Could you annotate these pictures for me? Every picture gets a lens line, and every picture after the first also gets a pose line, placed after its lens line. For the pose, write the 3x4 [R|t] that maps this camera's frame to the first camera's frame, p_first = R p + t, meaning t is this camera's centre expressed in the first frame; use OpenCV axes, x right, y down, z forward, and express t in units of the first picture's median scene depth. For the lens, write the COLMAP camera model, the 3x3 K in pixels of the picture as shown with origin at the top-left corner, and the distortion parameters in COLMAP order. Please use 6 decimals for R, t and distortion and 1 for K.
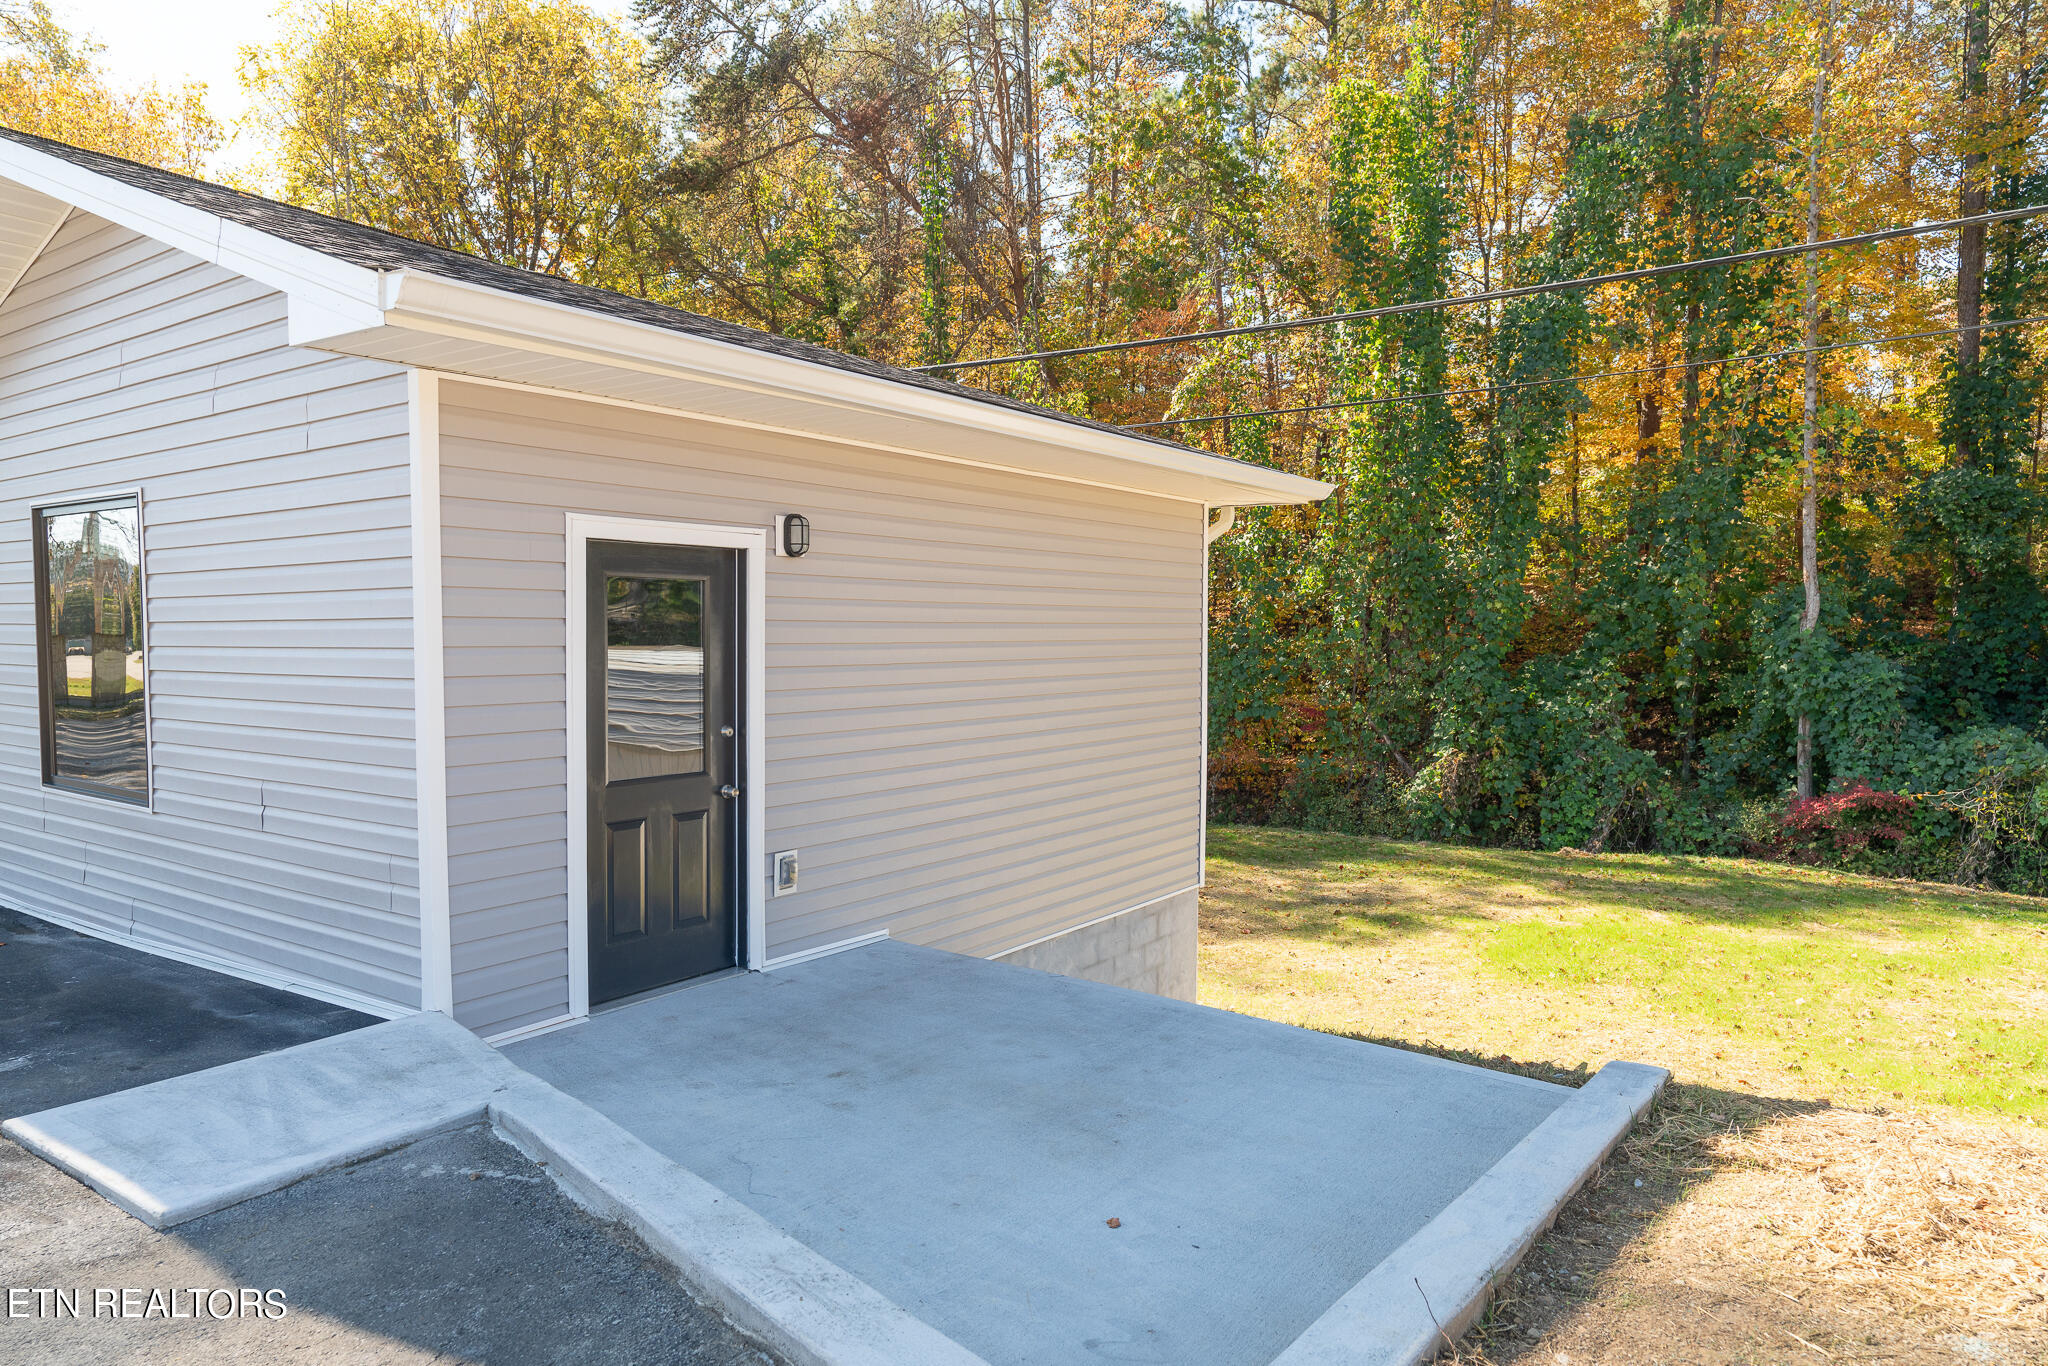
lens RADIAL K [[1277.9, 0, 1025.5], [0, 1277.9, 679.4], [0, 0, 1]] dist [0.000328, -0.005100]
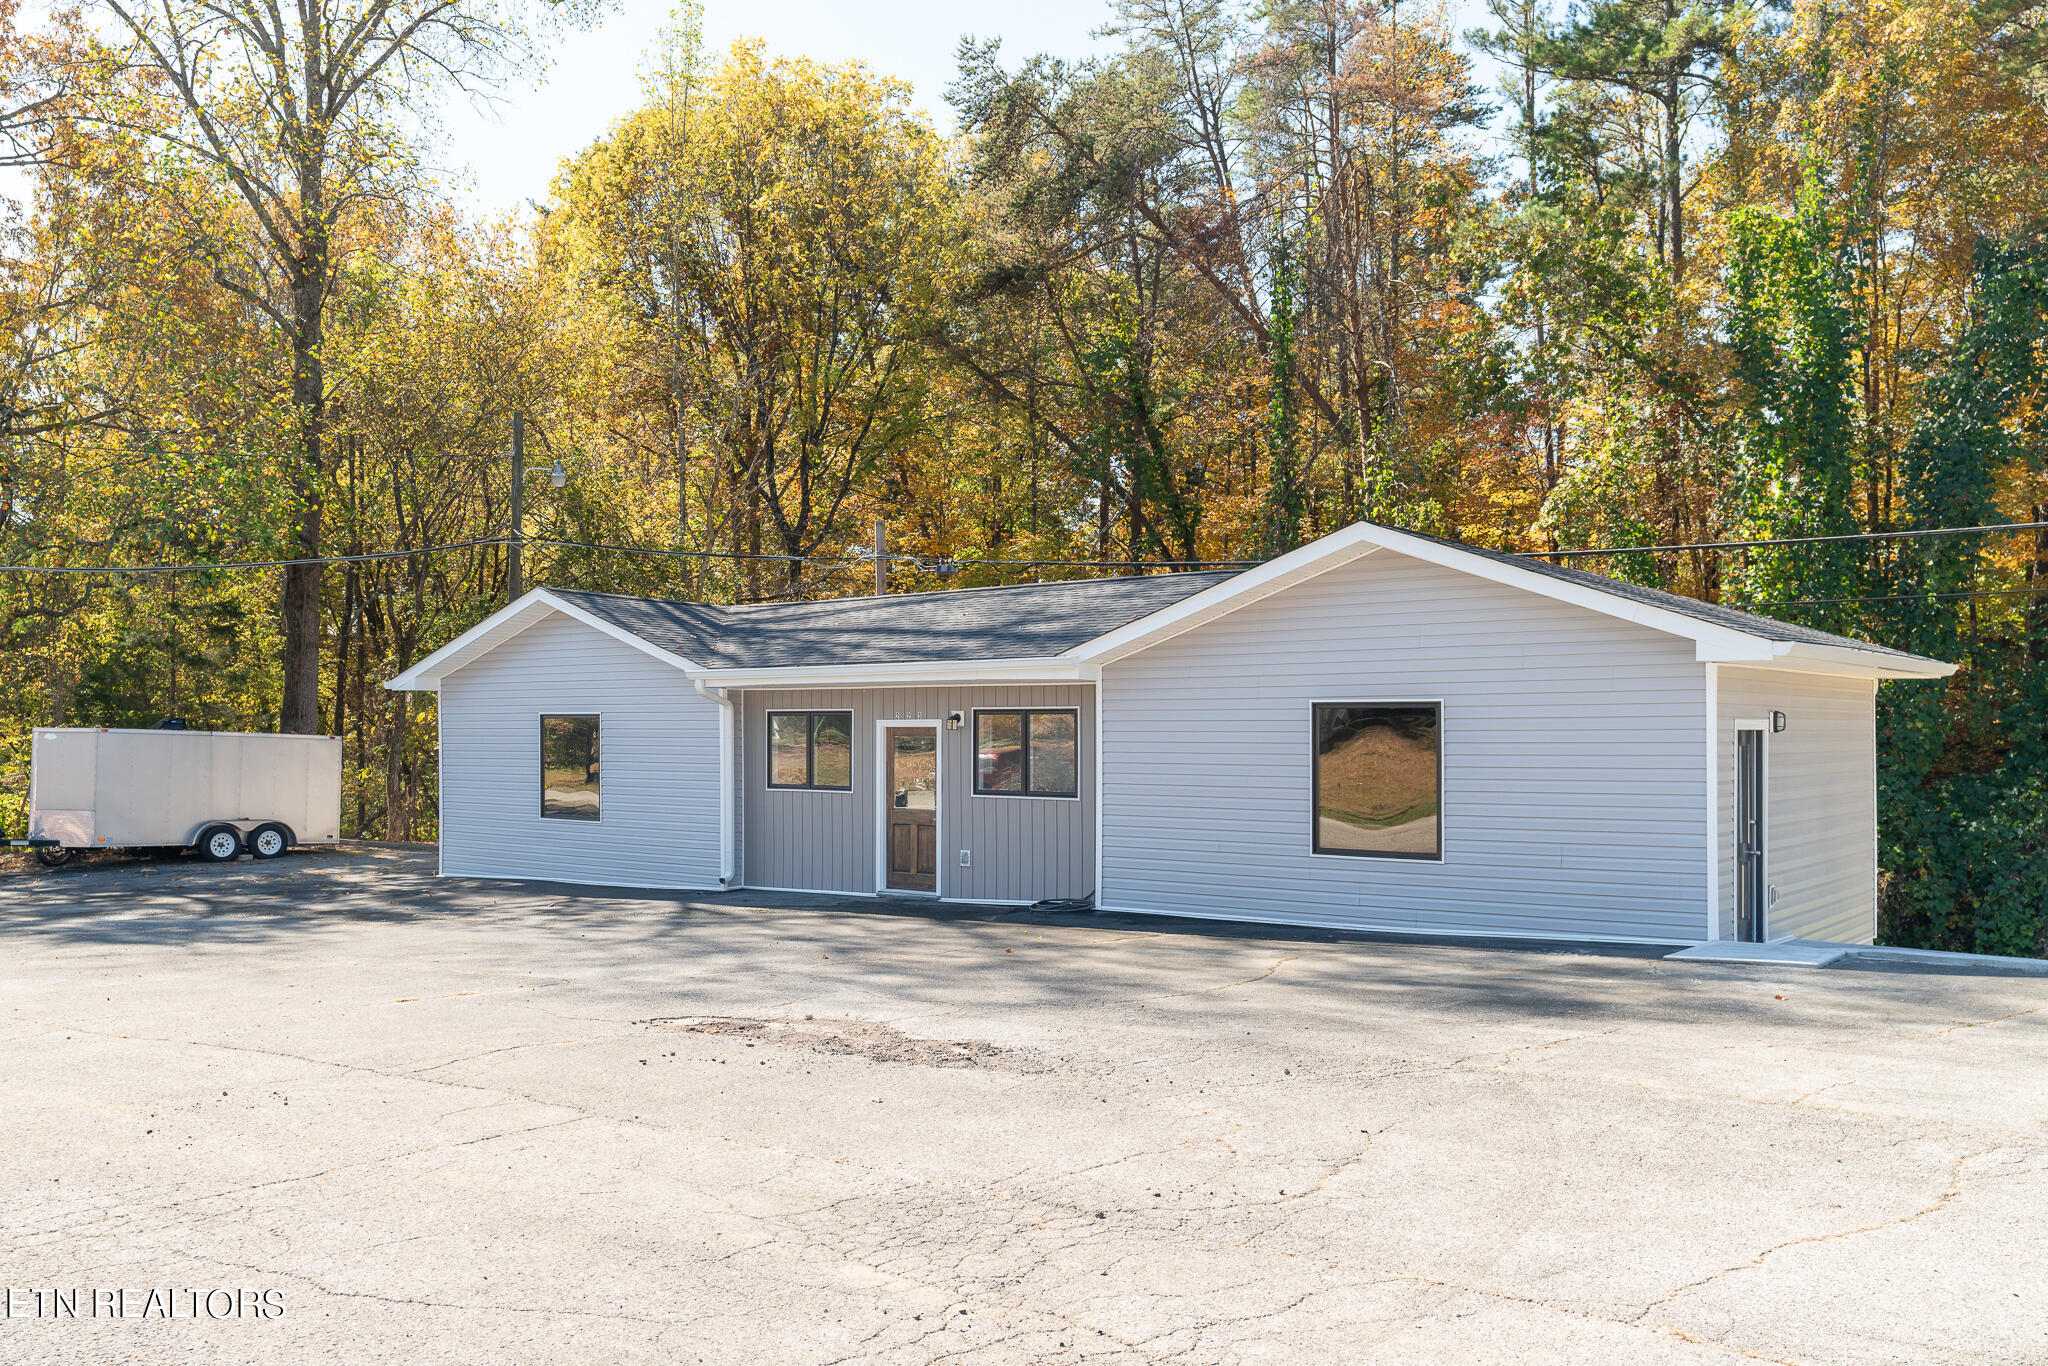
lens RADIAL K [[1680.8, 0, 1022.2], [0, 1680.8, 694.9], [0, 0, 1]] dist [0.013541, 0.006971]
pose [[0.998522, -0.003291, -0.054240, -0.259929], [-0.000126, 0.998022, -0.062871, 0.001766], [0.054340, 0.062785, 0.996547, -0.356394]]
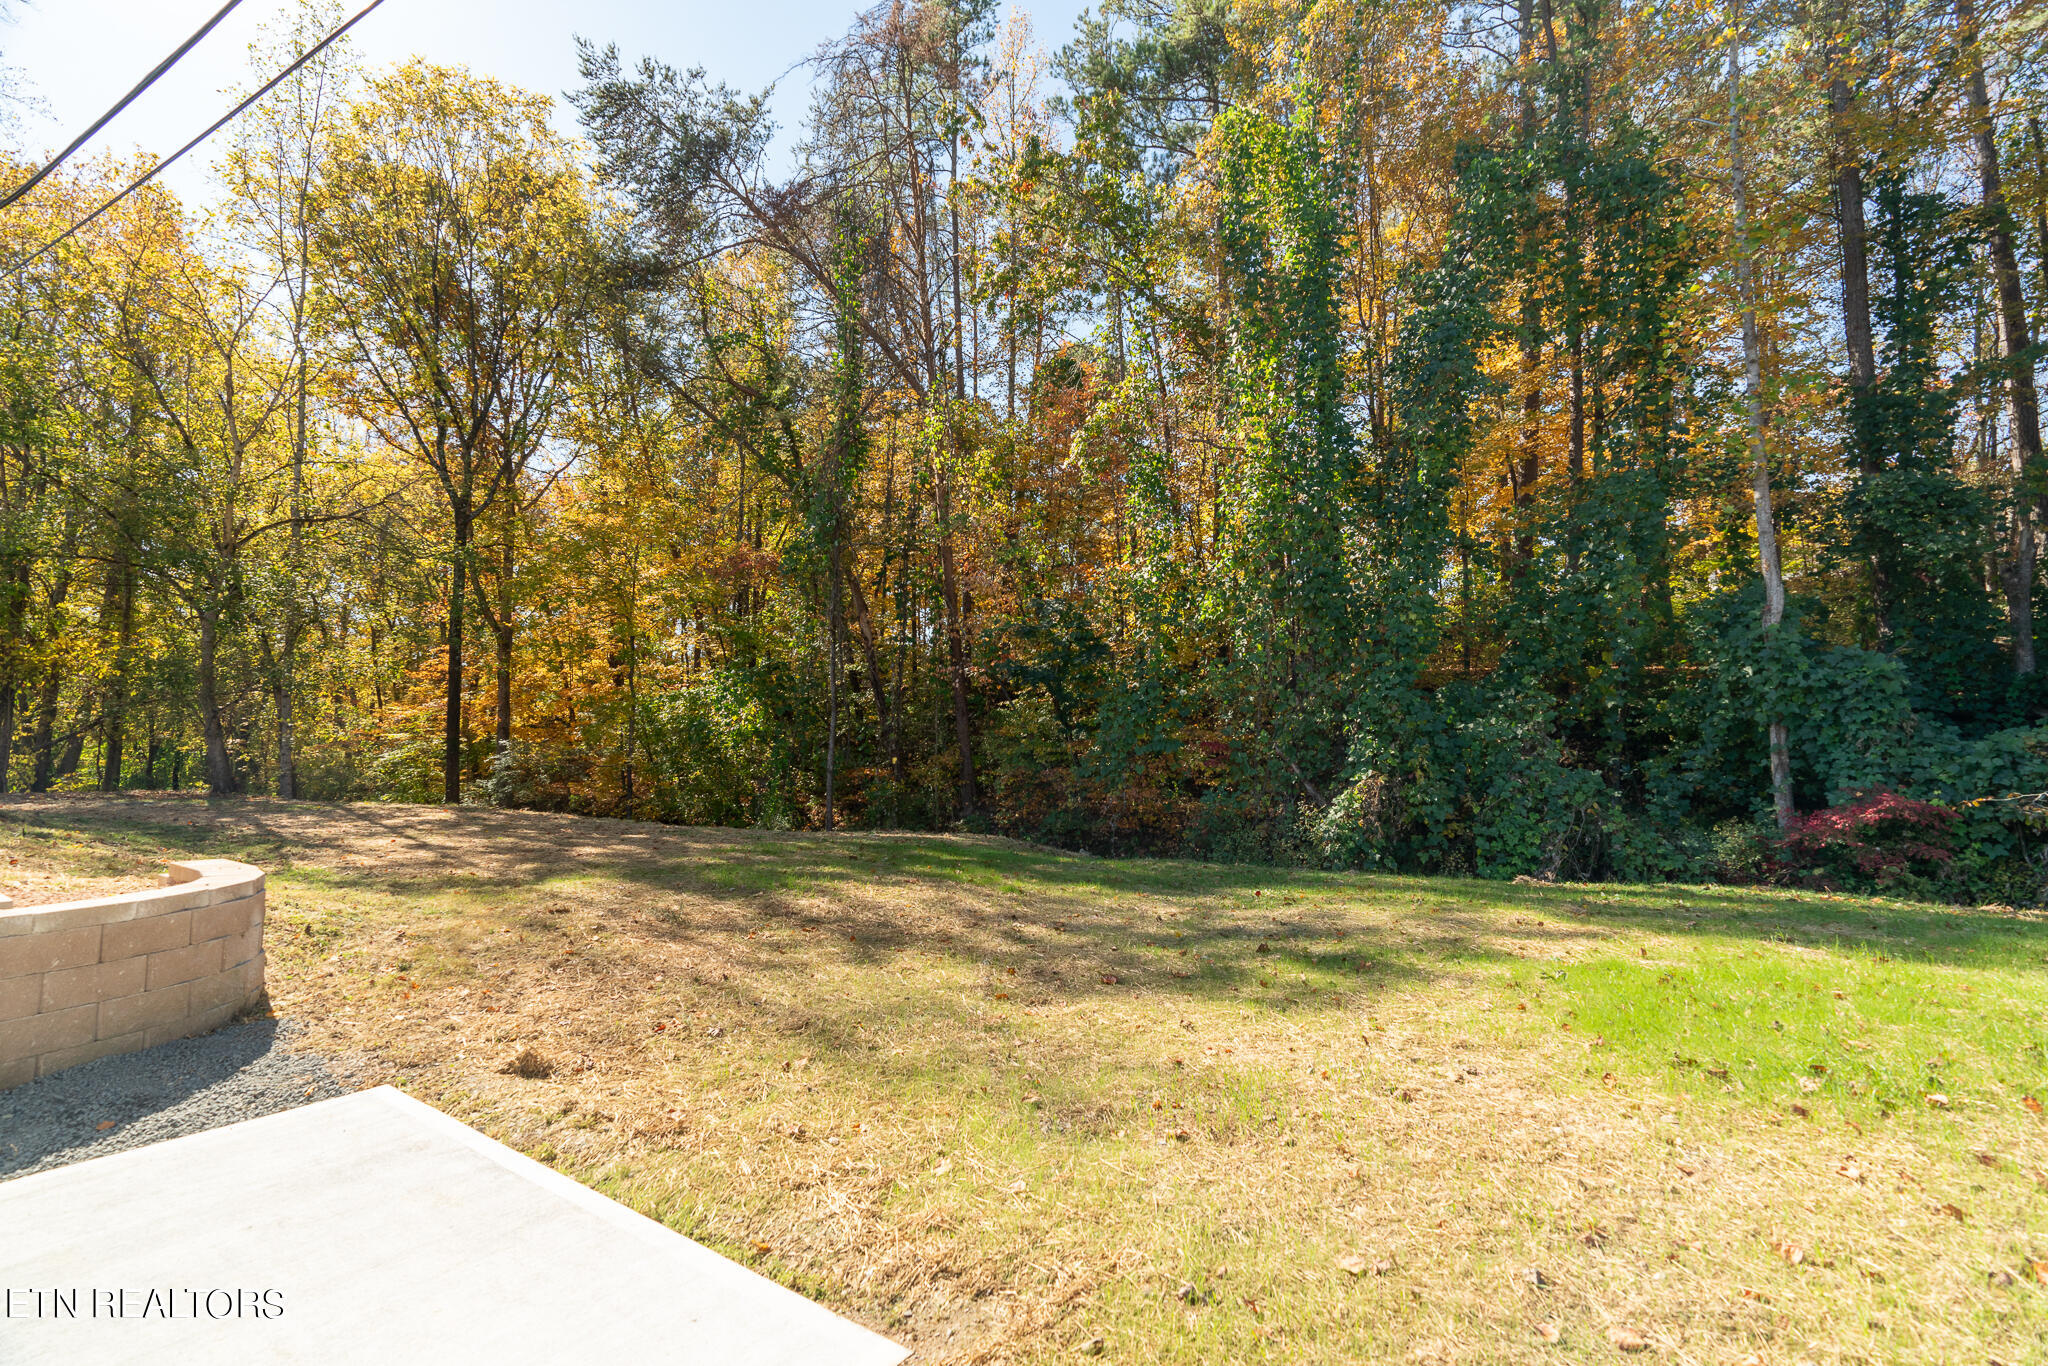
lens RADIAL K [[930.4, 0, 1030.7], [0, 930.4, 676.7], [0, 0, 1]] dist [-0.006278, 0.000857]
pose [[0.999643, 0.004382, 0.026354, 0.077453], [-0.001040, 0.992091, -0.125520, 0.070161], [-0.026695, 0.125448, 0.991741, 0.350261]]
